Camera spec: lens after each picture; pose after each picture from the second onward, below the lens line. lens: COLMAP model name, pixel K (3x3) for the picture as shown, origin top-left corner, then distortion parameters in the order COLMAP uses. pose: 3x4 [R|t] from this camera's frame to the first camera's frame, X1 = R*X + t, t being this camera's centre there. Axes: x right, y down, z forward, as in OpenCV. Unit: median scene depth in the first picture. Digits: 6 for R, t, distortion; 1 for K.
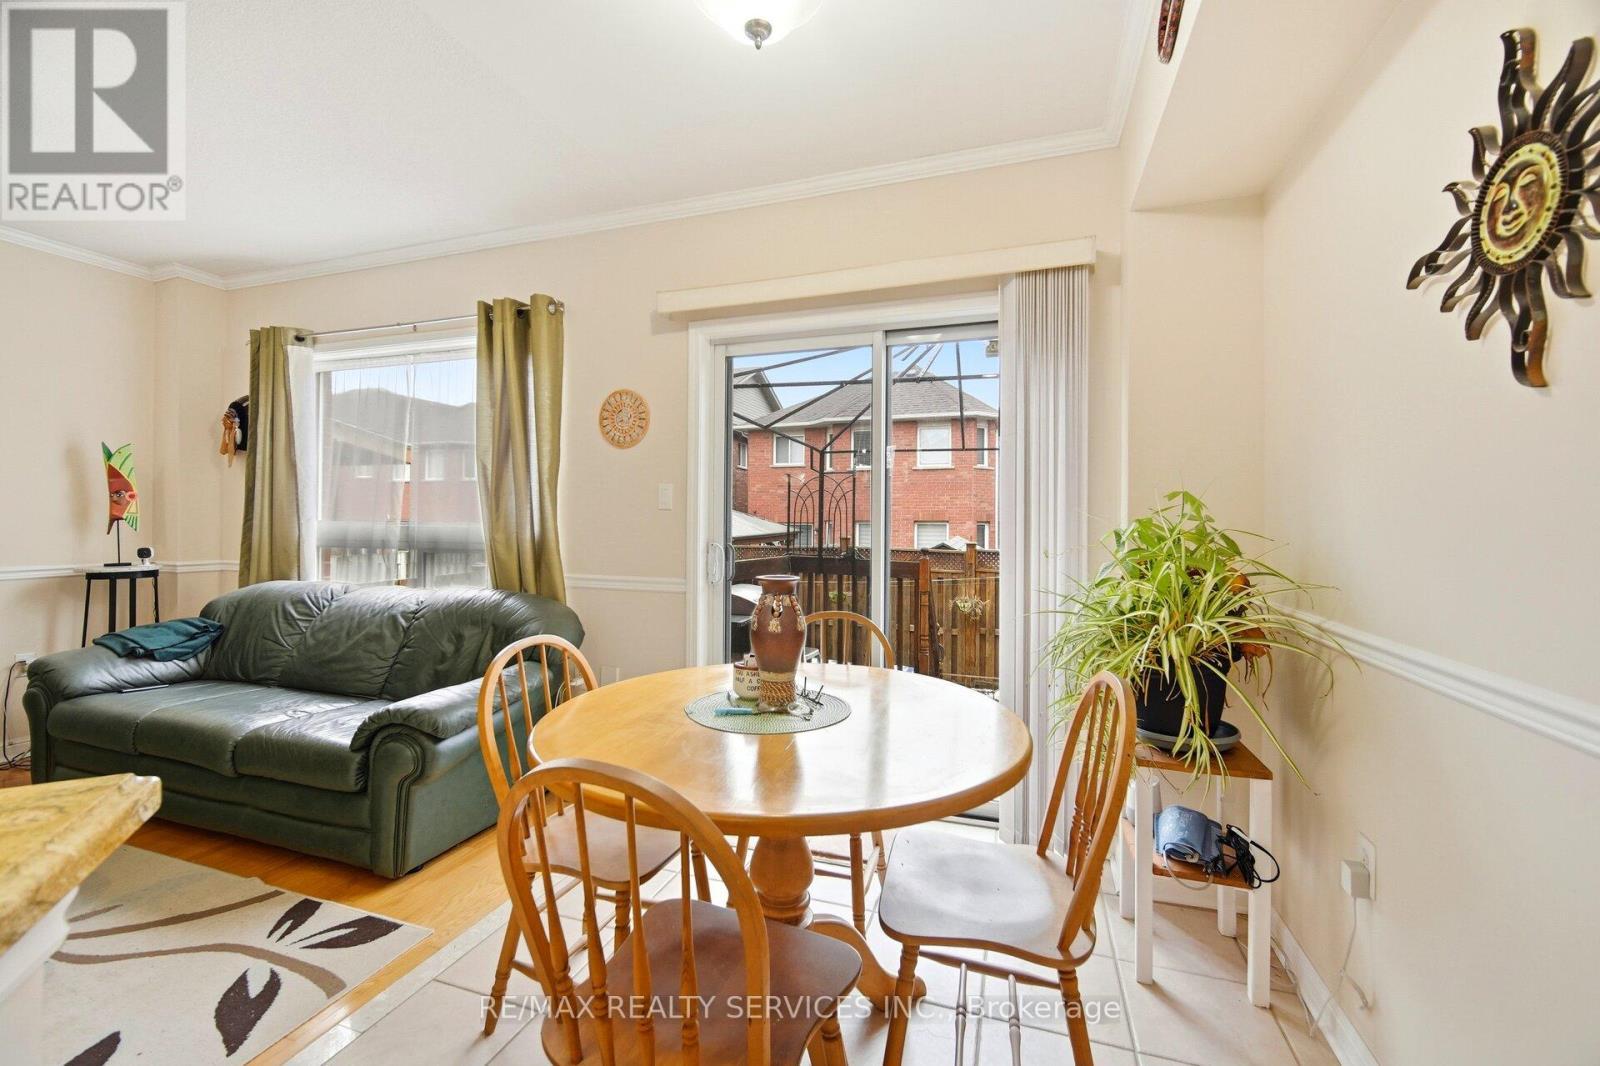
lens RADIAL K [[655.9, 0, 785.3], [0, 655.9, 521.3], [0, 0, 1]] dist [0.001093, -0.000404]
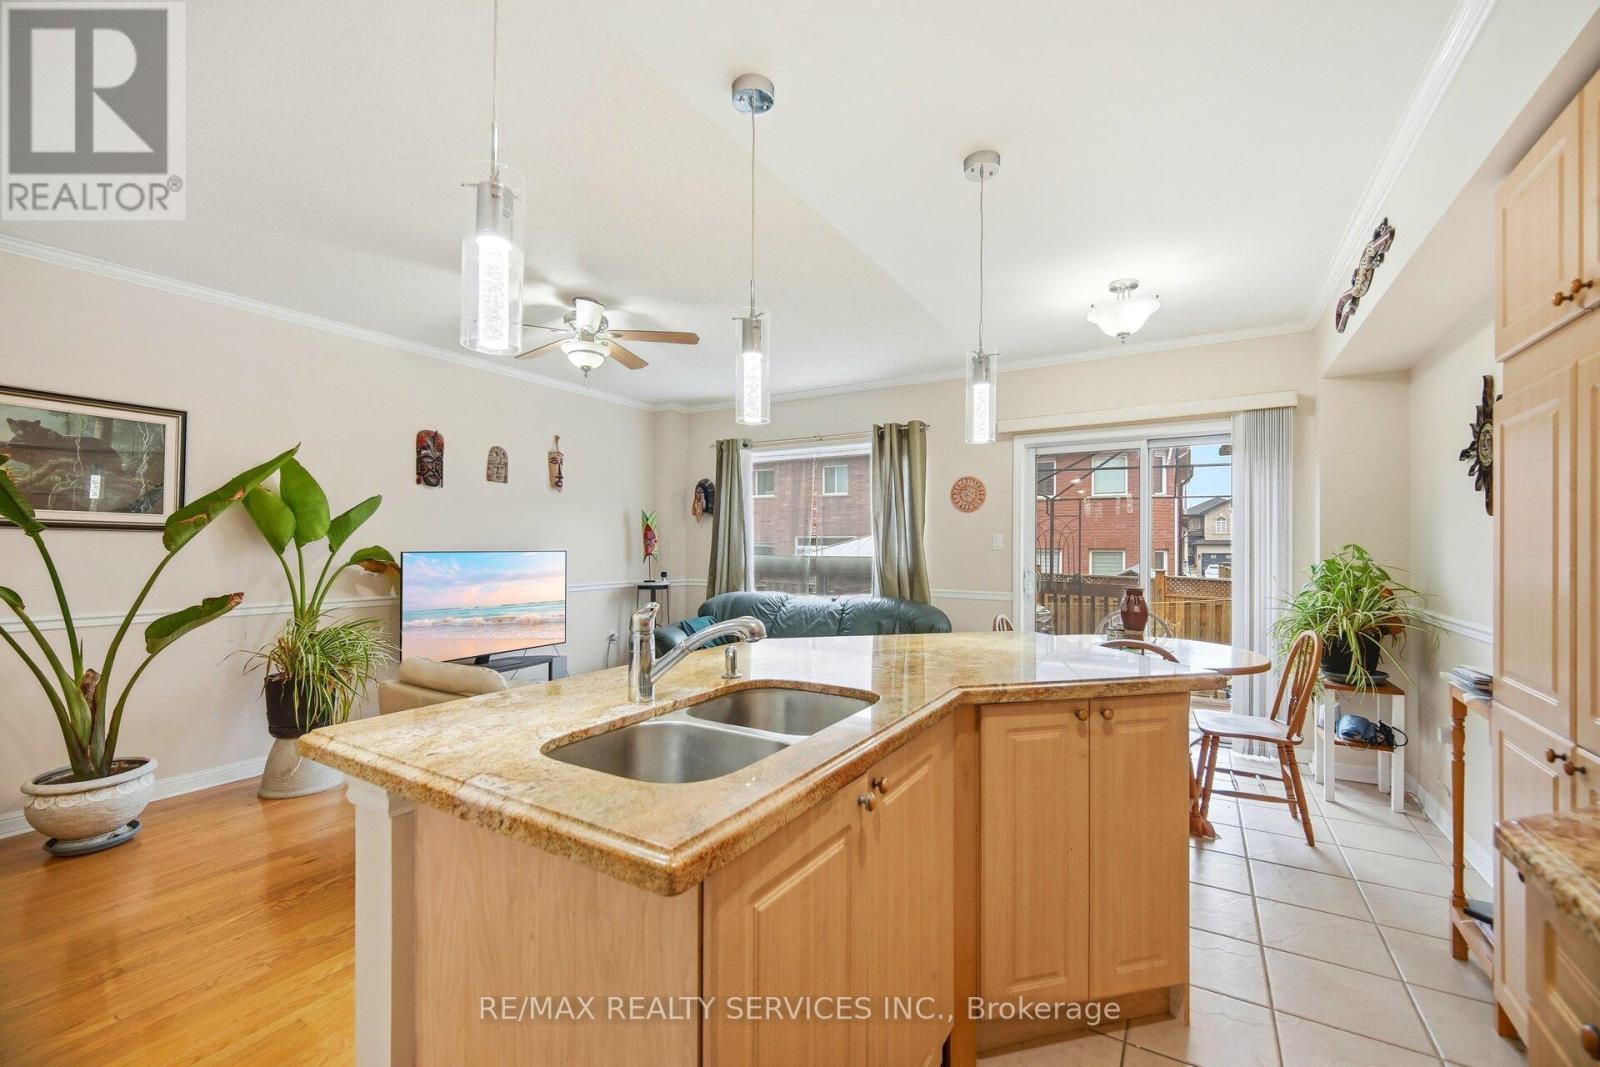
lens RADIAL K [[655.9, 0, 790.6], [0, 655.9, 548.3], [0, 0, 1]] dist [0.001093, -0.000404]
pose [[0.979611, -0.002463, -0.200887, -0.576793], [0.002955, 0.999993, 0.002150, -0.043508], [0.200880, -0.002700, 0.979612, -1.131888]]
